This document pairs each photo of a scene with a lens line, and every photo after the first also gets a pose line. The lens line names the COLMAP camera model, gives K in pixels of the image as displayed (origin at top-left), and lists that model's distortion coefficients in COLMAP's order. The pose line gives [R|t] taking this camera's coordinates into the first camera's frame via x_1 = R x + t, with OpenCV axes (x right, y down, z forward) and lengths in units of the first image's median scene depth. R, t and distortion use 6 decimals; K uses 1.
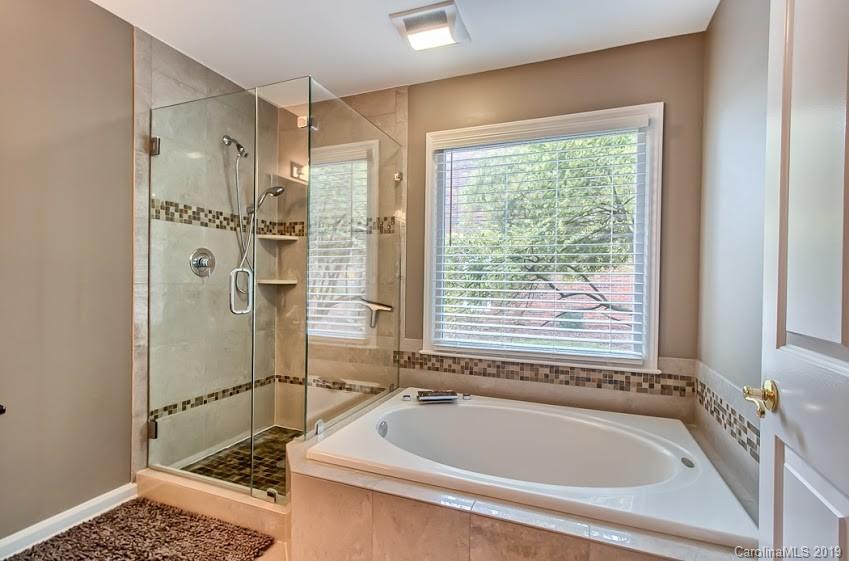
lens RADIAL K [[412.6, 0, 418.5], [0, 412.6, 286.6], [0, 0, 1]] dist [0.003397, 0.000864]
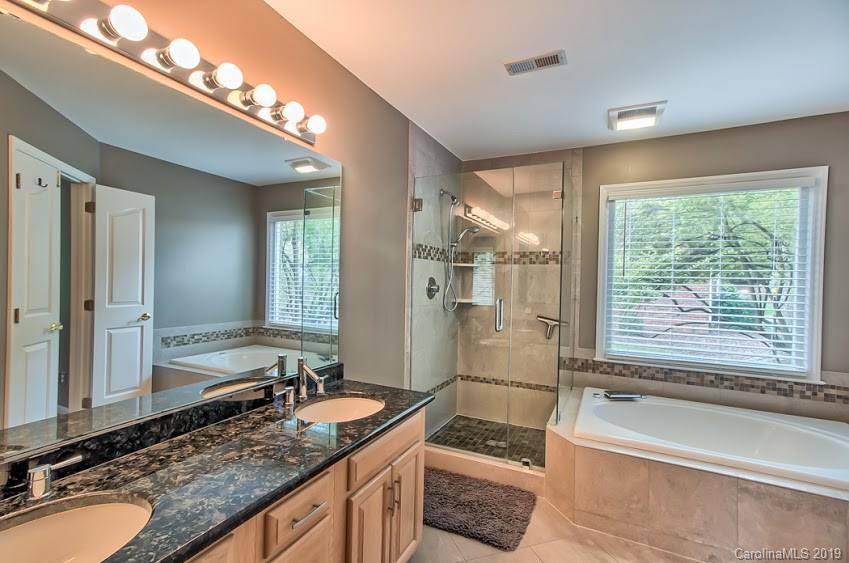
lens RADIAL K [[395.4, 0, 423.7], [0, 395.4, 284.3], [0, 0, 1]] dist [0.000133, 0.020924]
pose [[0.997250, 0.008853, -0.073584, -0.478842], [-0.009388, 0.999932, -0.006932, -0.063404], [0.073518, 0.007604, 0.997265, -0.273387]]
